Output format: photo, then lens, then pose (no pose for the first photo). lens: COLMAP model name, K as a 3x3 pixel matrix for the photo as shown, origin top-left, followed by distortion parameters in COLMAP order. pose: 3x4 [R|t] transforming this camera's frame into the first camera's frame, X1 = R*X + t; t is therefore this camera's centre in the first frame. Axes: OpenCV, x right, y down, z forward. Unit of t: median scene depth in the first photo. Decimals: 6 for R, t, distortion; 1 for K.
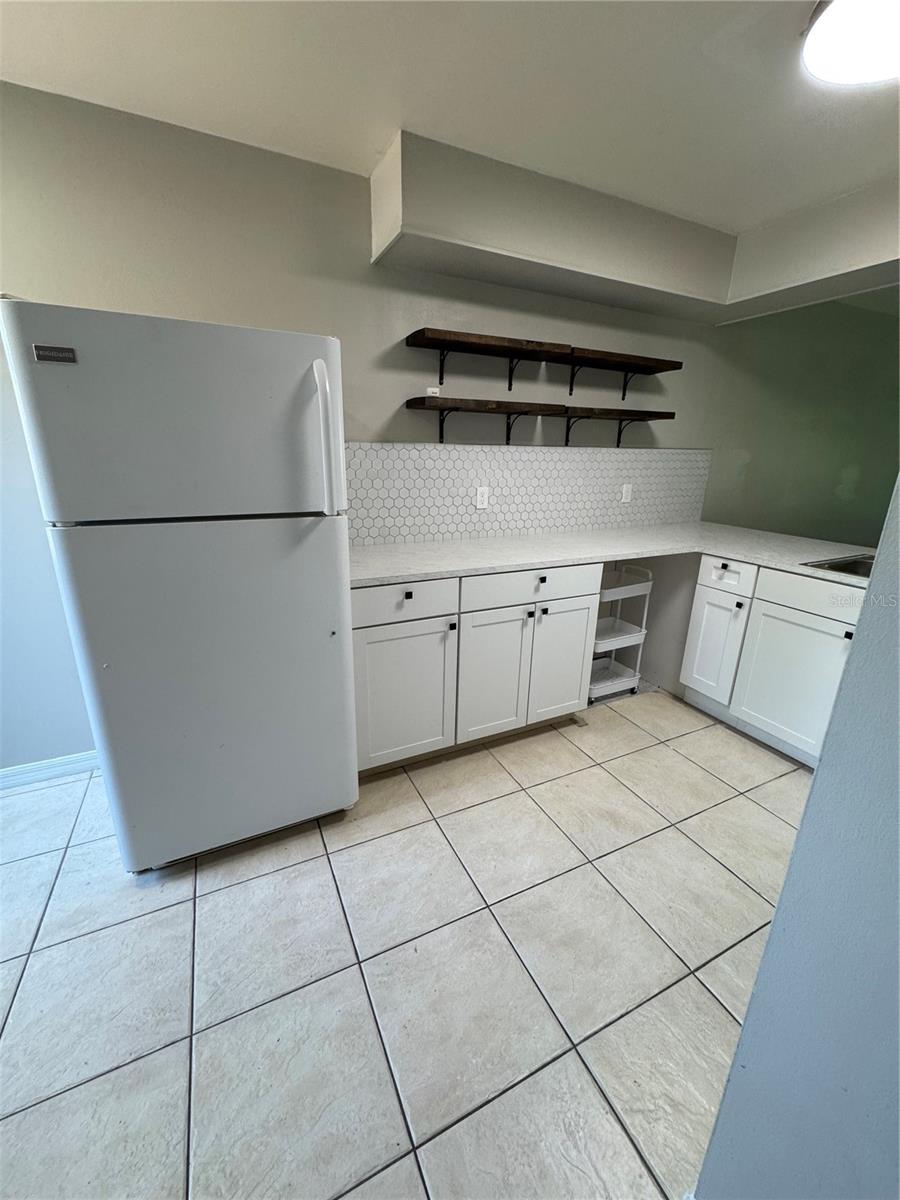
lens RADIAL K [[480.0, 0, 452.8], [0, 480.0, 599.2], [0, 0, 1]] dist [-0.003876, 0.000434]
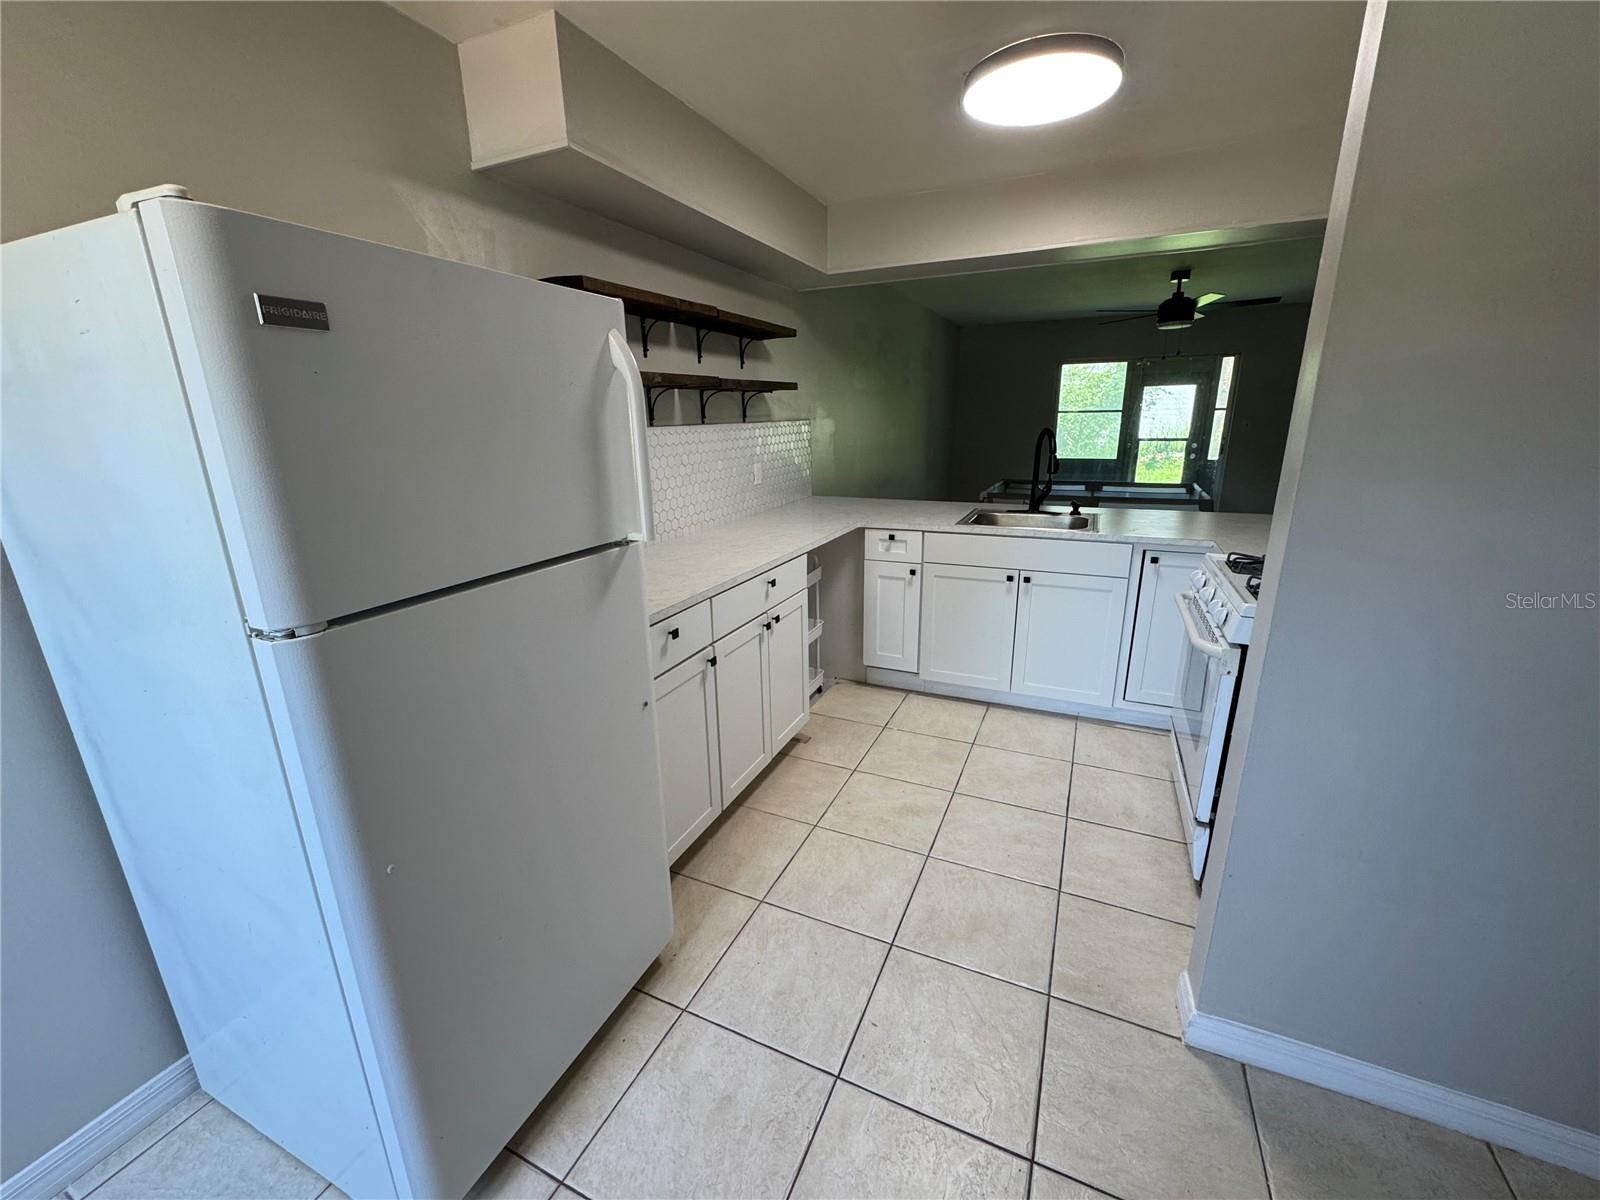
lens RADIAL K [[640.0, 0, 800.5], [0, 640.0, 597.6], [0, 0, 1]] dist [-0.003876, 0.000434]
pose [[0.773662, -0.203642, 0.599981, -0.408822], [0.217662, 0.974734, 0.050168, -0.054270], [-0.595038, 0.091780, 0.798440, 0.058982]]
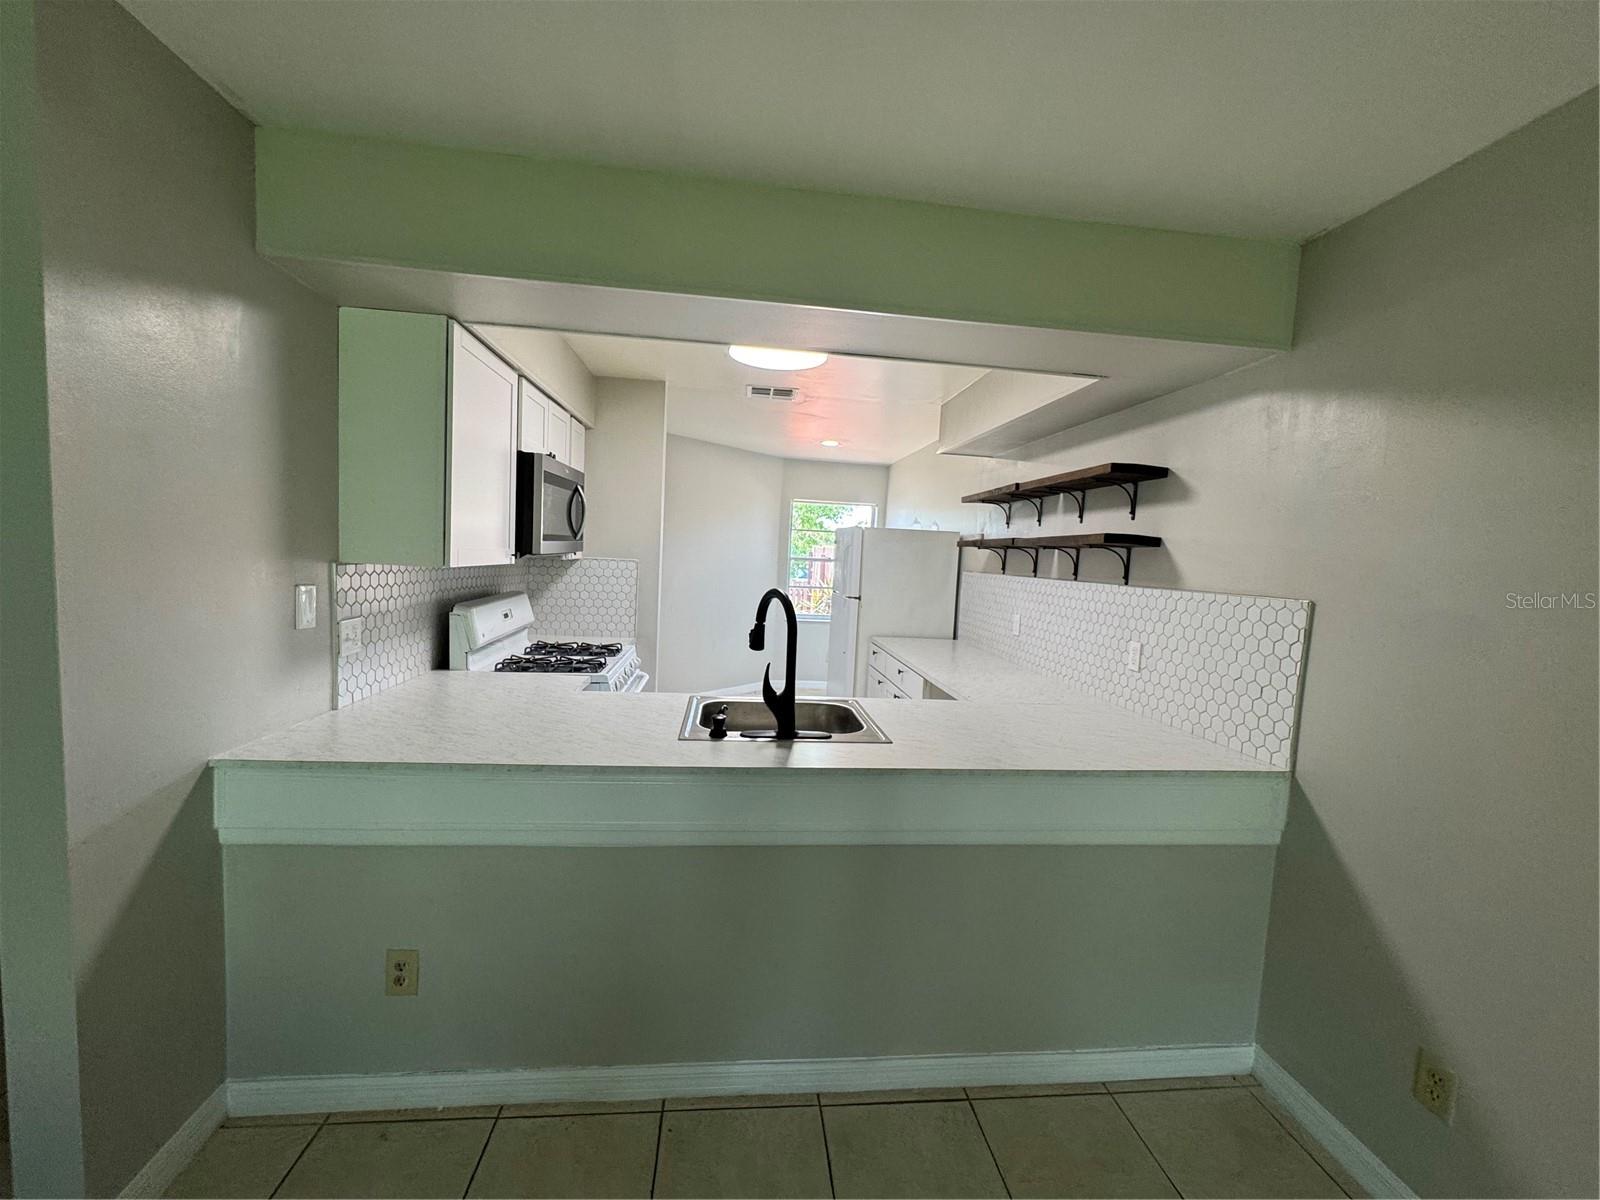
lens RADIAL K [[640.0, 0, 792.1], [0, 640.0, 602.9], [0, 0, 1]] dist [-0.003876, 0.000434]
pose [[-0.356255, 0.038236, -0.933606, 1.651844], [-0.331077, 0.929174, 0.164390, -0.349774], [0.873768, 0.367660, -0.318364, 1.084262]]
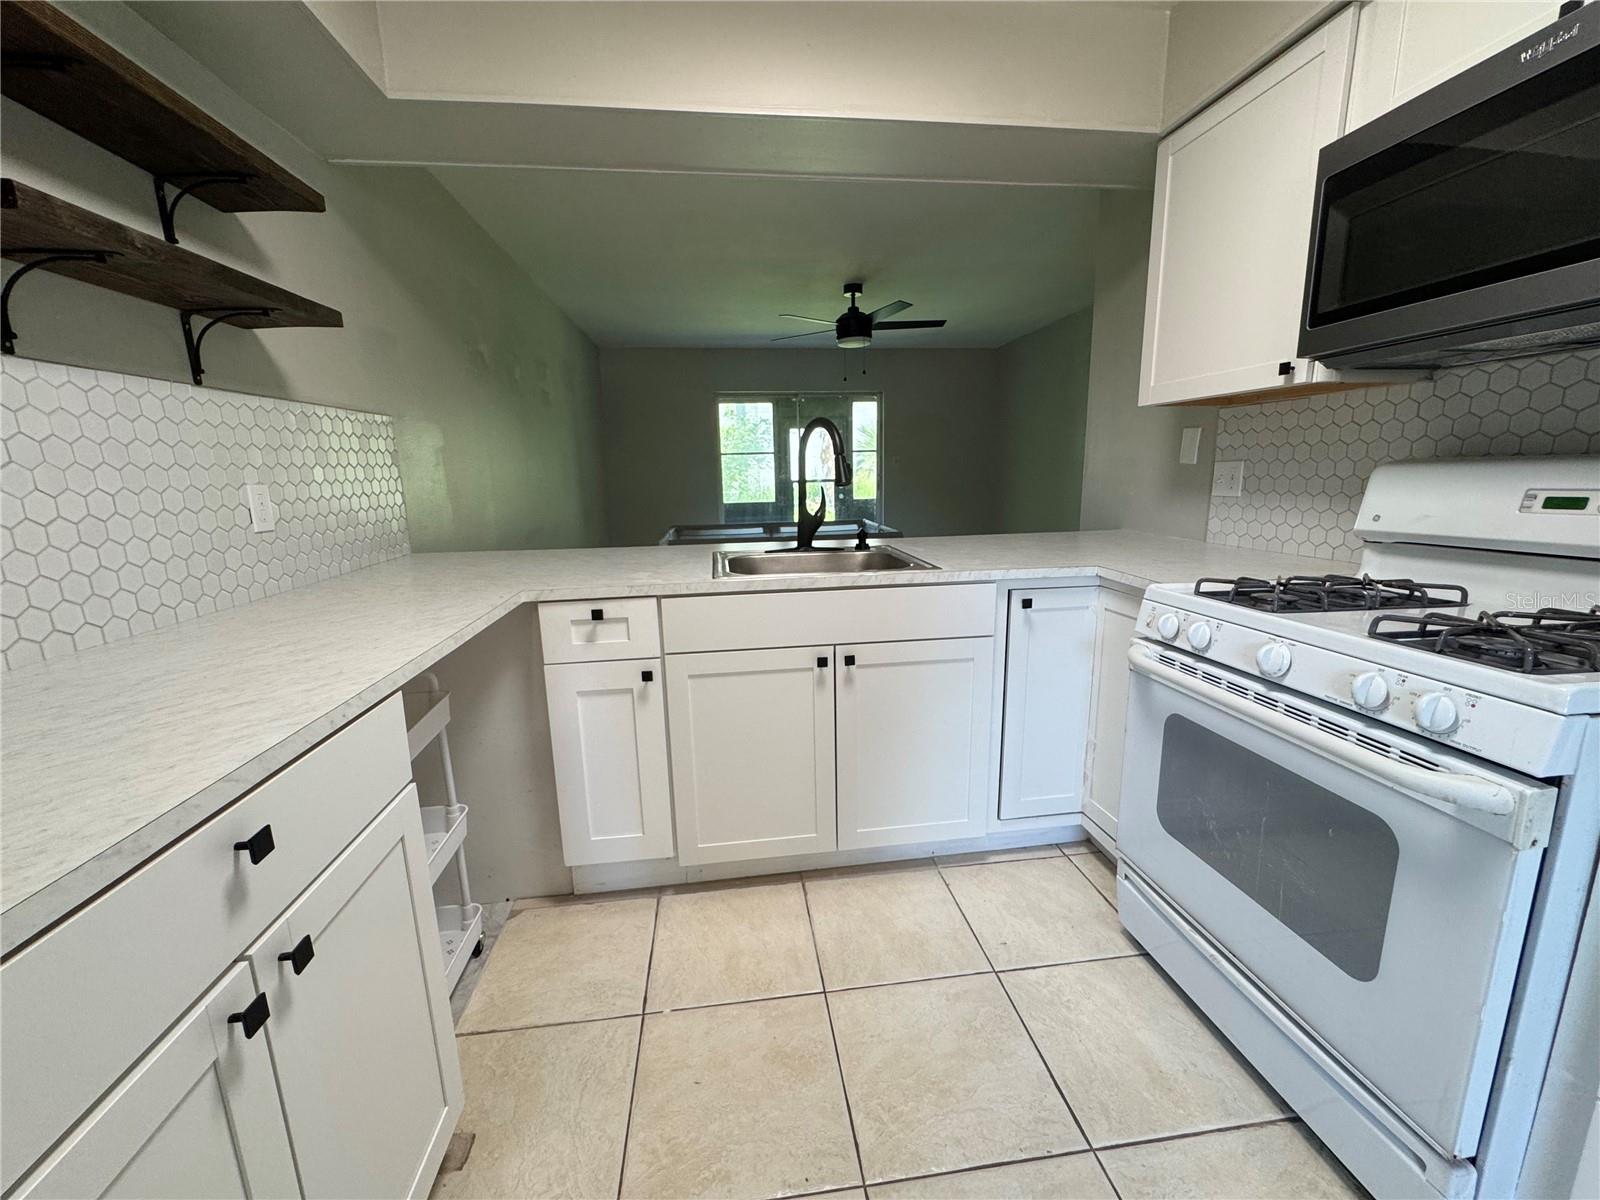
lens RADIAL K [[640.0, 0, 798.1], [0, 640.0, 599.1], [0, 0, 1]] dist [-0.003876, 0.000434]
pose [[0.324704, -0.213445, 0.921417, 0.013756], [0.307507, 0.945100, 0.110568, -0.094226], [-0.894431, 0.247440, 0.372513, 0.554674]]
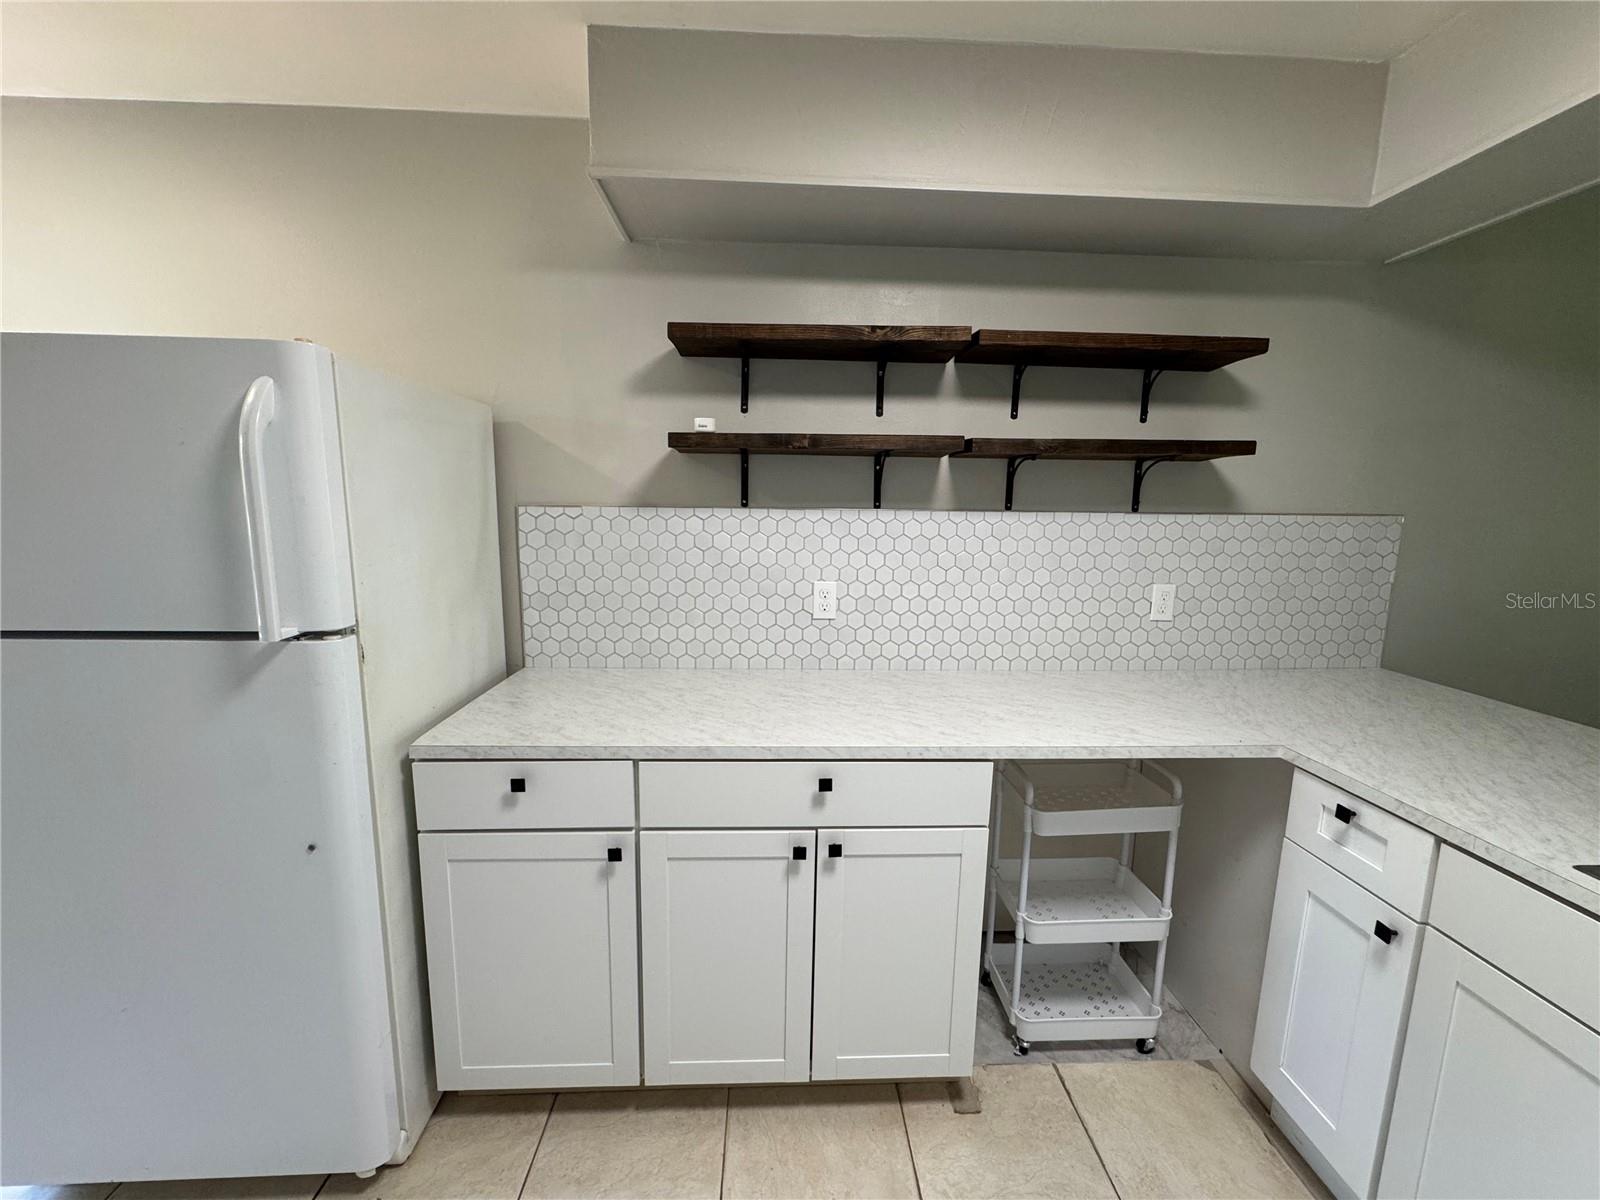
lens RADIAL K [[640.0, 0, 801.9], [0, 640.0, 598.3], [0, 0, 1]] dist [-0.003876, 0.000434]
pose [[0.915790, 0.056215, -0.397703, 0.363128], [-0.117962, 0.984135, -0.132524, -0.120464], [0.383944, 0.168278, 0.907893, 0.336836]]
